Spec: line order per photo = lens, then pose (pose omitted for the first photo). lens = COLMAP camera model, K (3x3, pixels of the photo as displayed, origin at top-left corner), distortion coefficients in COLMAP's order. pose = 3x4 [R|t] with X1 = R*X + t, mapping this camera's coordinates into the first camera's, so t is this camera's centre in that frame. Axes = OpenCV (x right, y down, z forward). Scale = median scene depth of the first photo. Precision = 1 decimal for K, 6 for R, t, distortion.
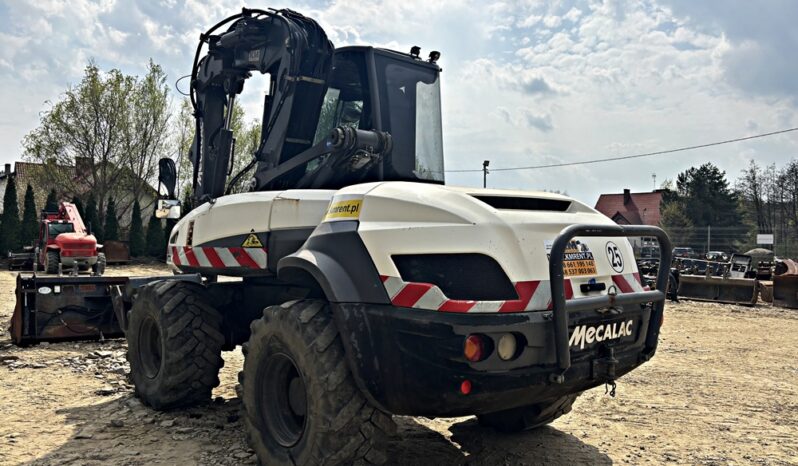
lens RADIAL K [[617.7, 0, 381.3], [0, 617.7, 235.3], [0, 0, 1]] dist [0.003403, -0.002708]
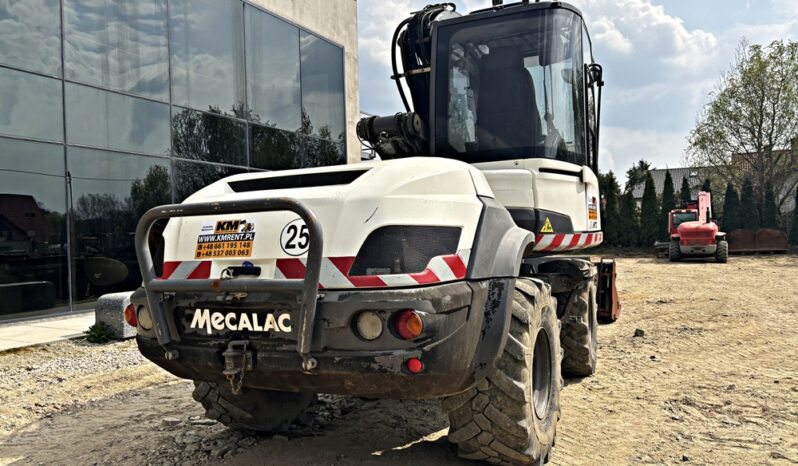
lens RADIAL K [[606.6, 0, 394.5], [0, 606.6, 242.9], [0, 0, 1]] dist [0.038408, -0.039357]
pose [[0.458752, -0.007069, -0.888536, 0.793007], [0.033249, 0.999405, 0.009215, 0.027124], [0.887942, -0.033771, 0.458714, 0.507375]]
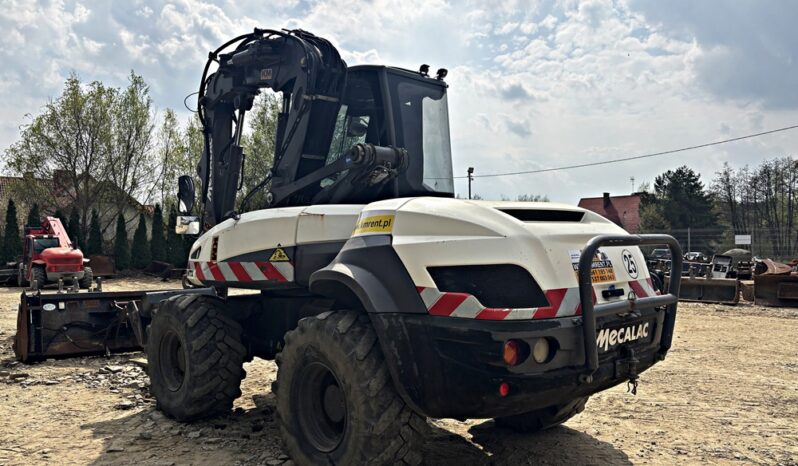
lens RADIAL K [[618.2, 0, 387.9], [0, 618.2, 235.5], [0, 0, 1]] dist [0.003071, -0.002892]
pose [[0.999050, -0.019692, 0.038879, -0.056617], [0.020139, 0.999735, -0.011129, -0.007514], [-0.038650, 0.011902, 0.999182, -0.038775]]
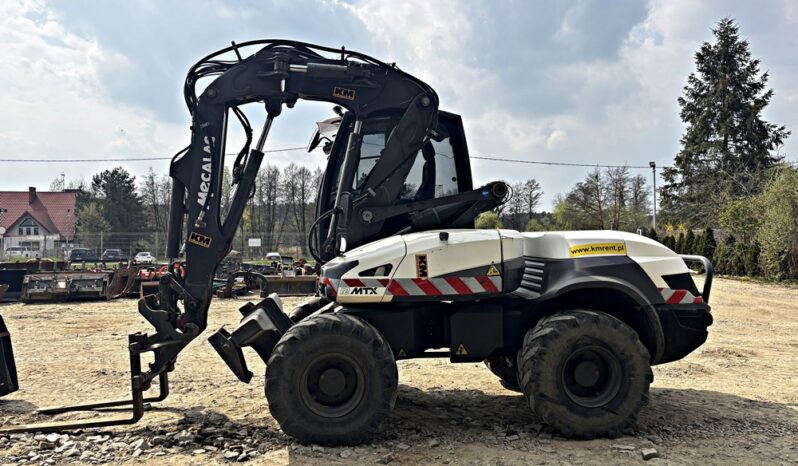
lens RADIAL K [[606.9, 0, 402.7], [0, 606.9, 233.4], [0, 0, 1]] dist [0.039387, -0.041209]
pose [[0.561621, -0.002889, 0.827390, -1.156383], [0.004318, 0.999991, 0.000561, -0.059083], [-0.827383, 0.003257, 0.561628, 0.389211]]
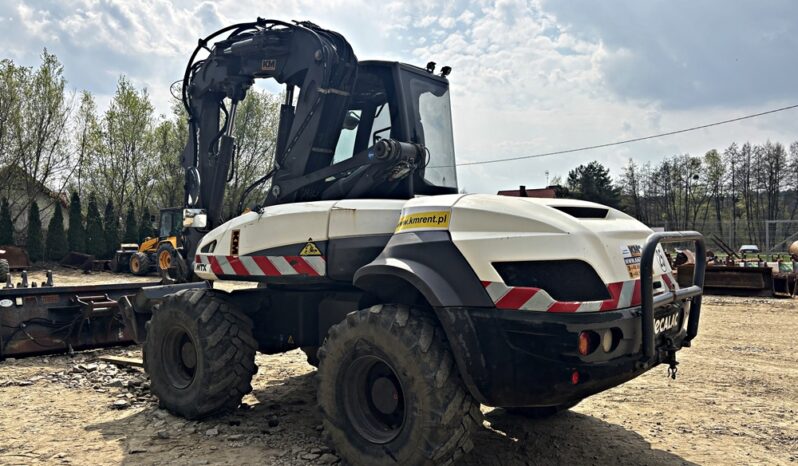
lens RADIAL K [[618.2, 0, 387.9], [0, 618.2, 235.5], [0, 0, 1]] dist [0.003071, -0.002892]
pose [[0.985373, -0.017472, 0.169512, -0.219765], [0.016576, 0.999840, 0.006699, -0.016685], [-0.169602, -0.003791, 0.985505, -0.037157]]
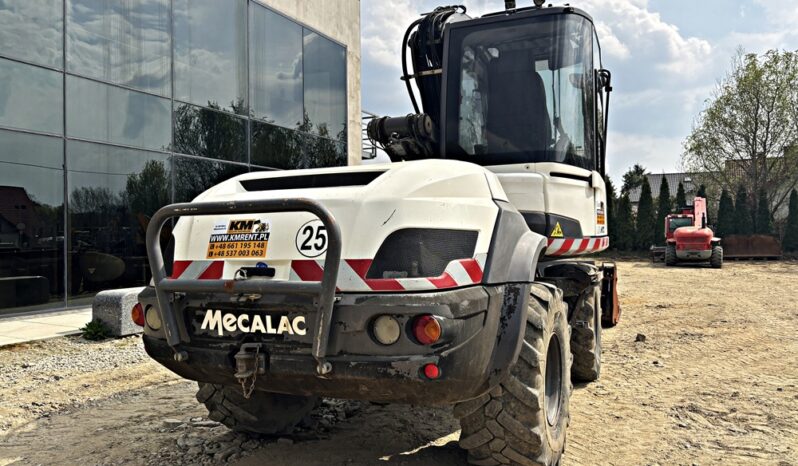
lens RADIAL K [[606.9, 0, 402.7], [0, 606.9, 233.4], [0, 0, 1]] dist [0.039387, -0.041209]
pose [[0.477132, -0.011557, -0.878756, 0.778052], [0.015530, 0.999868, -0.004718, 0.023360], [0.878695, -0.011396, 0.477248, 0.493082]]
